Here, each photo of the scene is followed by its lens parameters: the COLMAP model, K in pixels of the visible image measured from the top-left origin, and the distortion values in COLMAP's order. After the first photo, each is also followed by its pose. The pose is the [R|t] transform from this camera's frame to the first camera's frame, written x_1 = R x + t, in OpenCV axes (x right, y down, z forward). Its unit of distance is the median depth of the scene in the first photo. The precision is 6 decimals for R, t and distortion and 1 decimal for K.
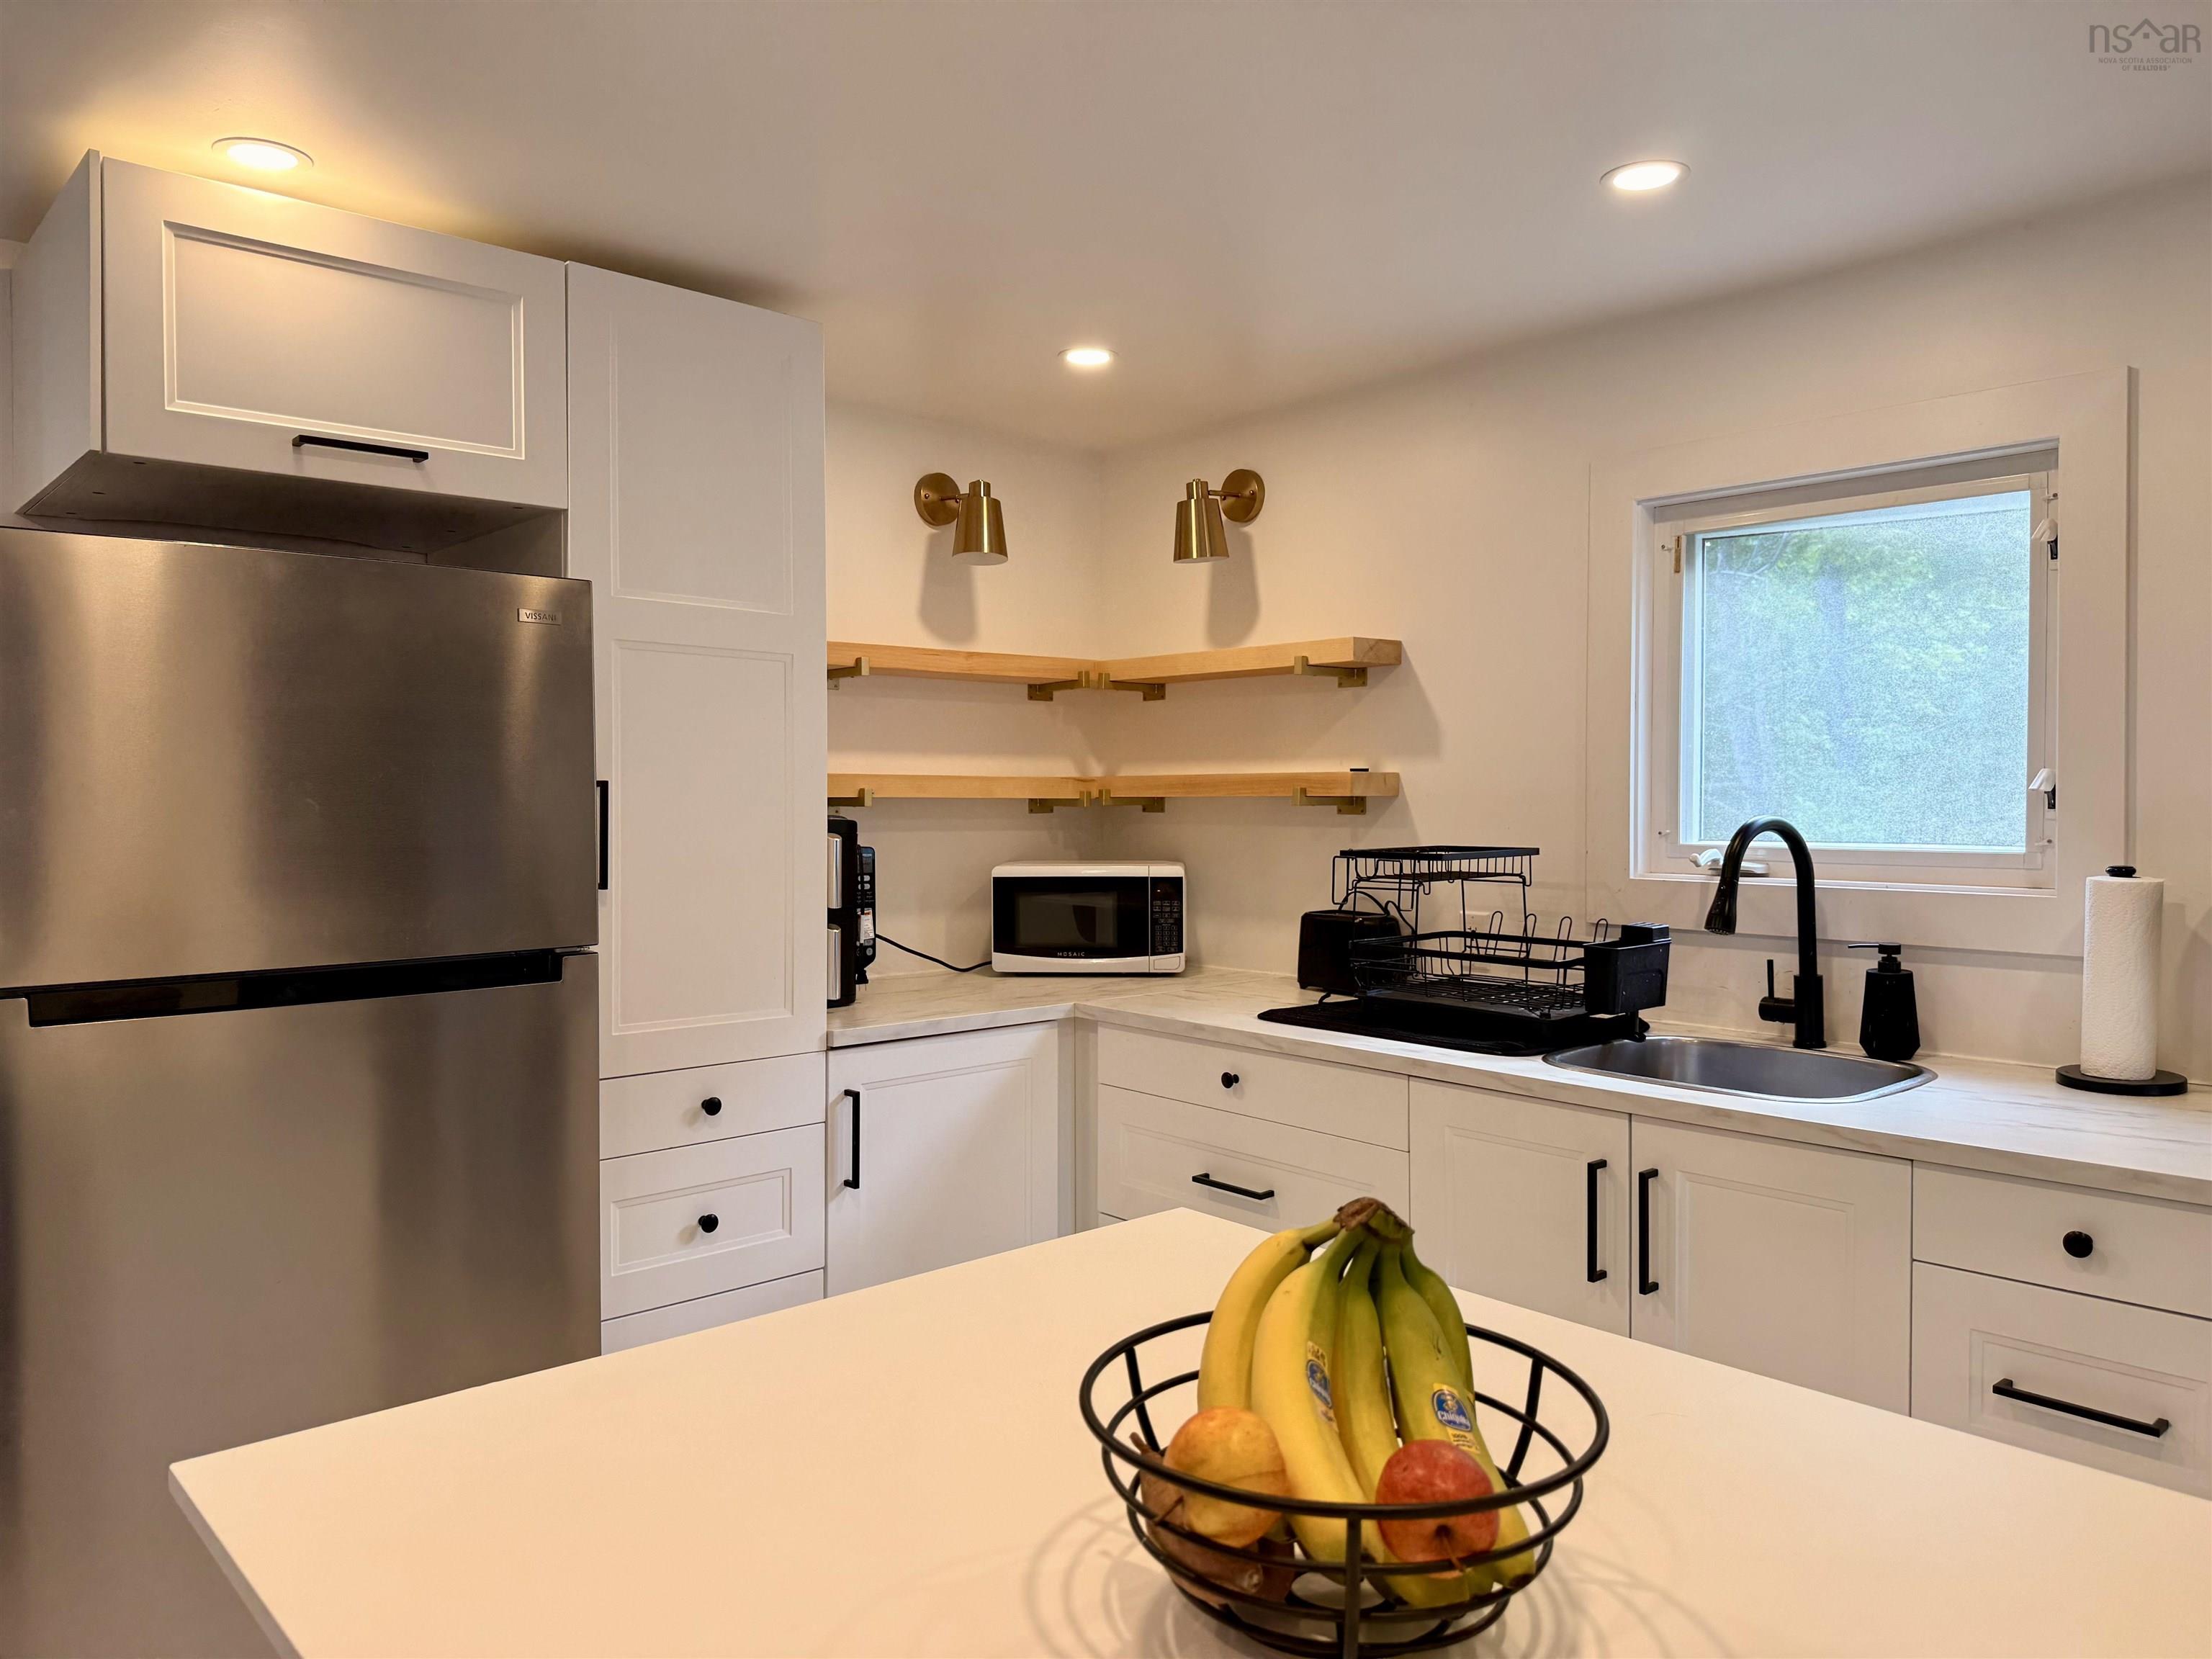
lens RADIAL K [[1571.6, 0, 1106.0], [0, 1571.6, 829.5], [0, 0, 1]] dist [0.086480, -0.107608]
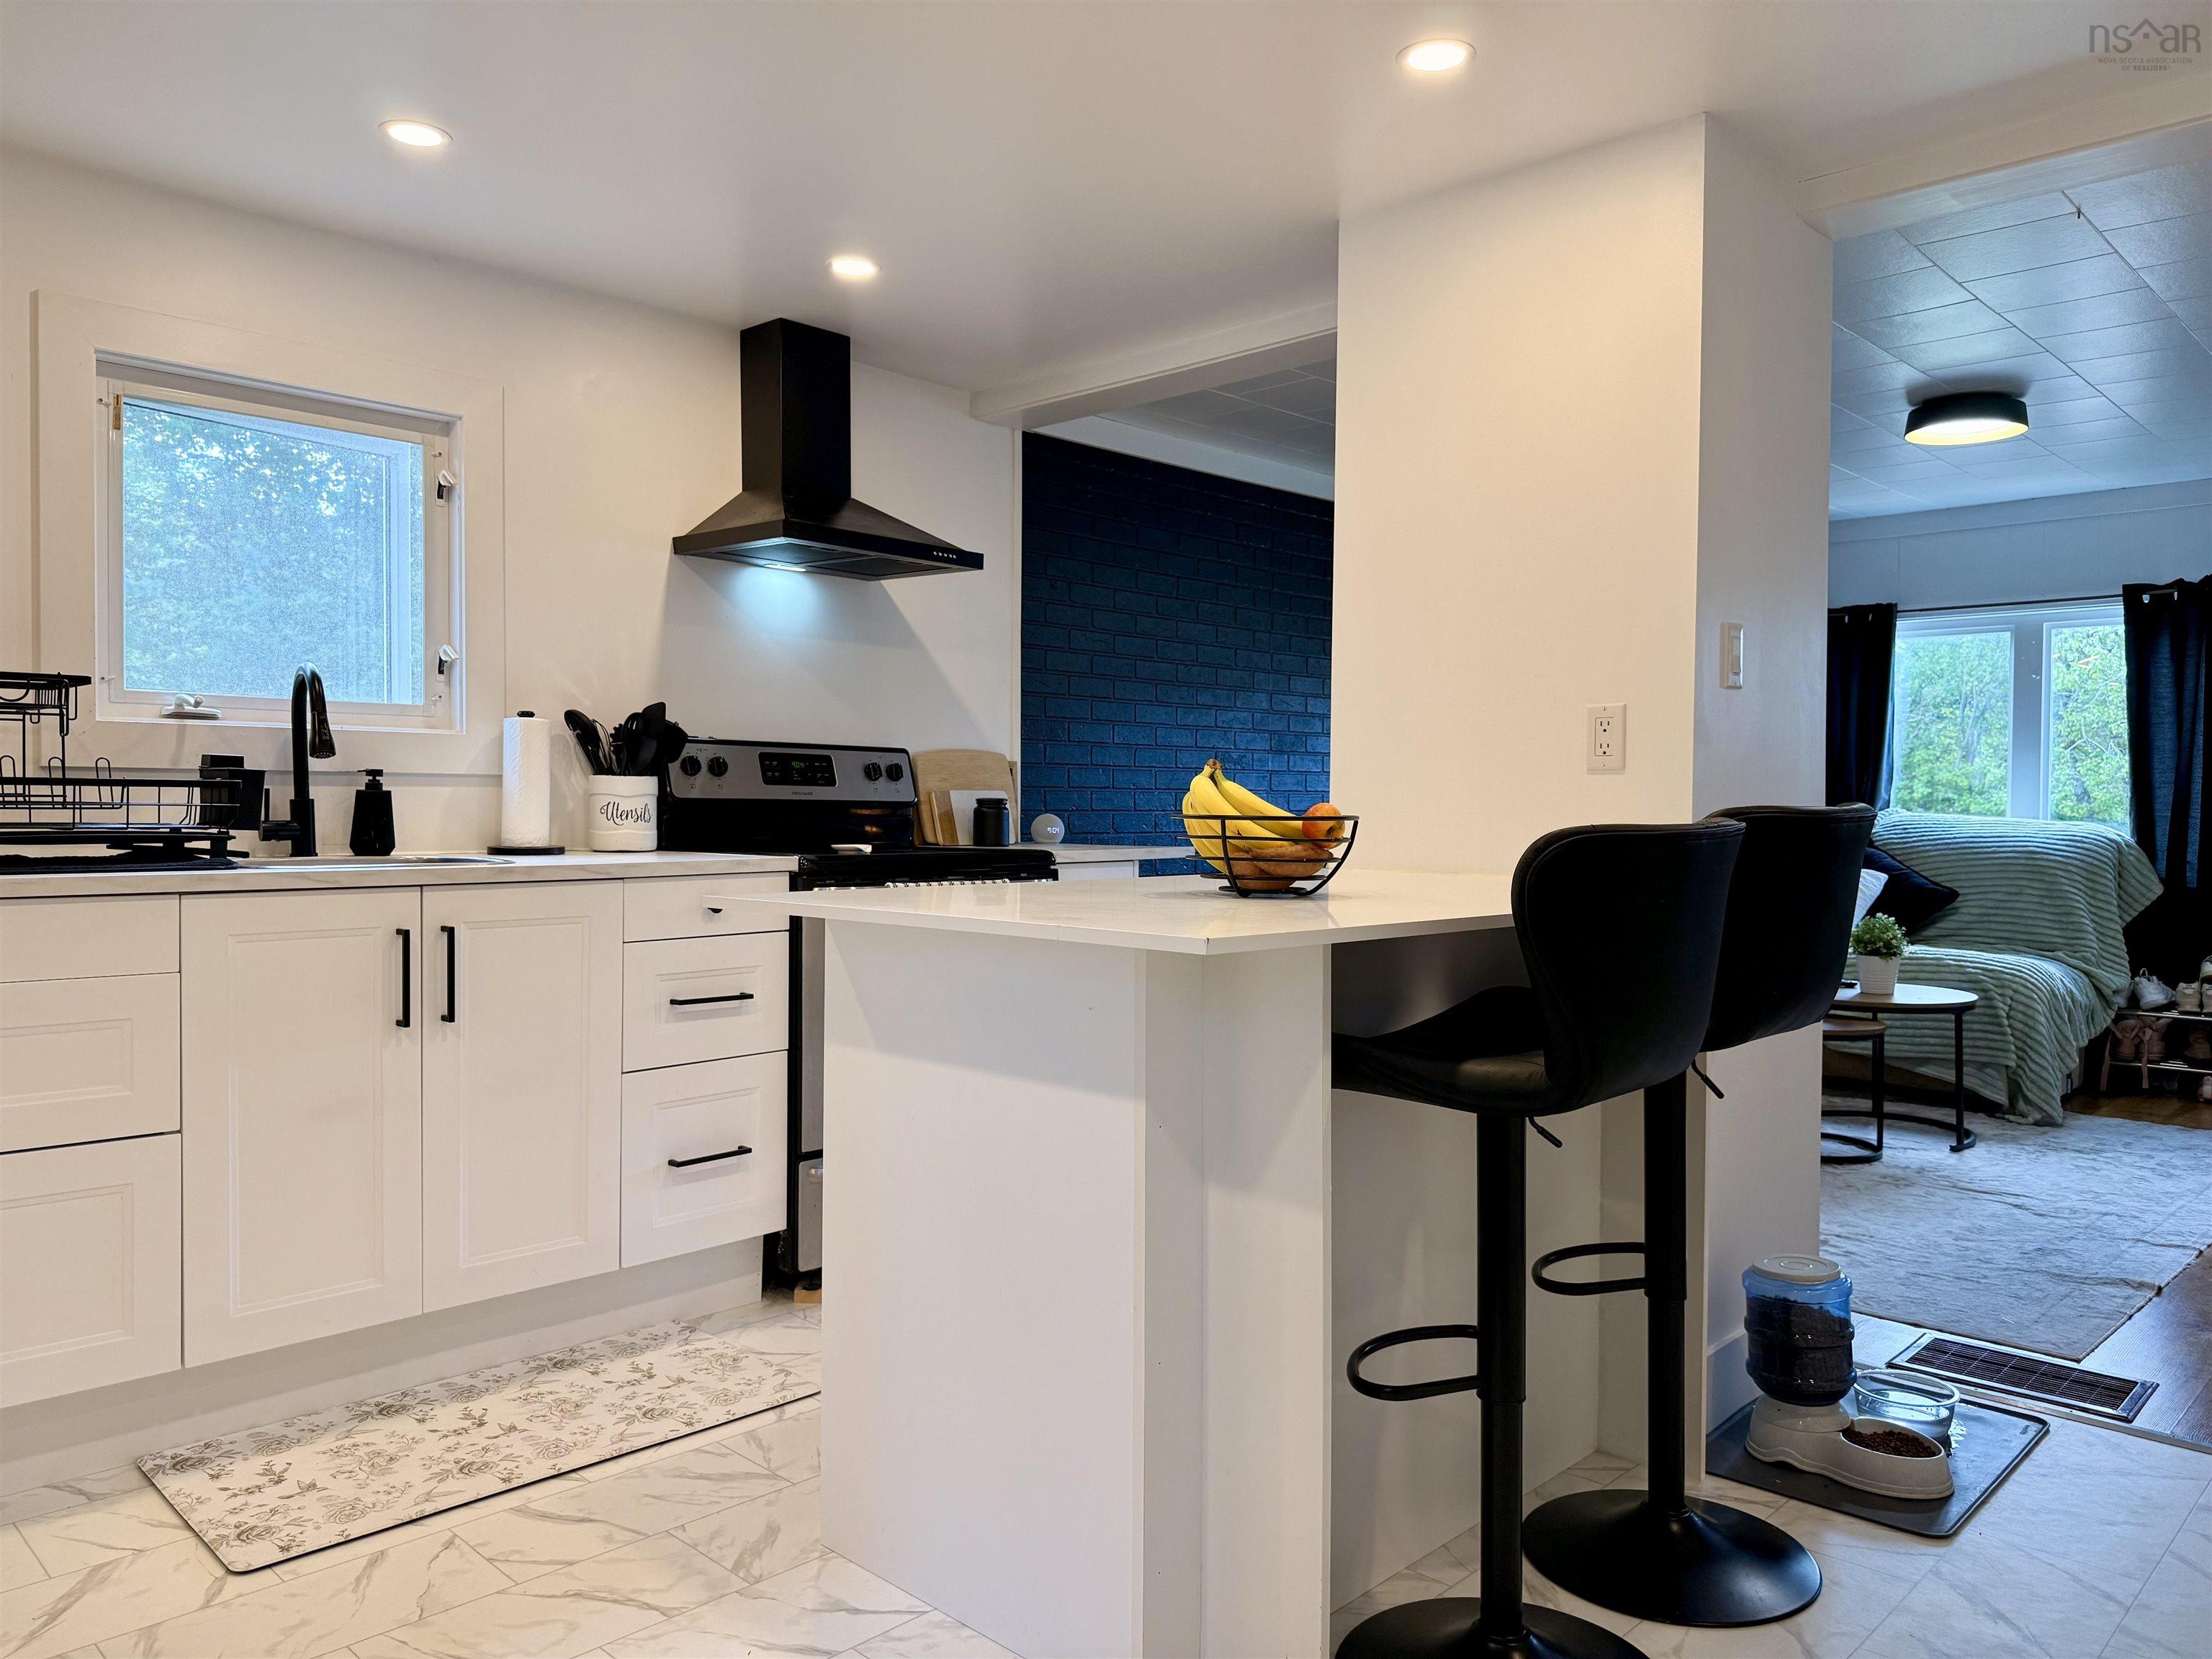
lens RADIAL K [[1571.6, 0, 1106.0], [0, 1571.6, 829.5], [0, 0, 1]] dist [0.086480, -0.107608]
pose [[-0.072454, -0.014128, 0.997272, -0.811389], [0.015573, 0.999762, 0.015295, 0.105363], [-0.997250, 0.016639, -0.072217, 0.474251]]
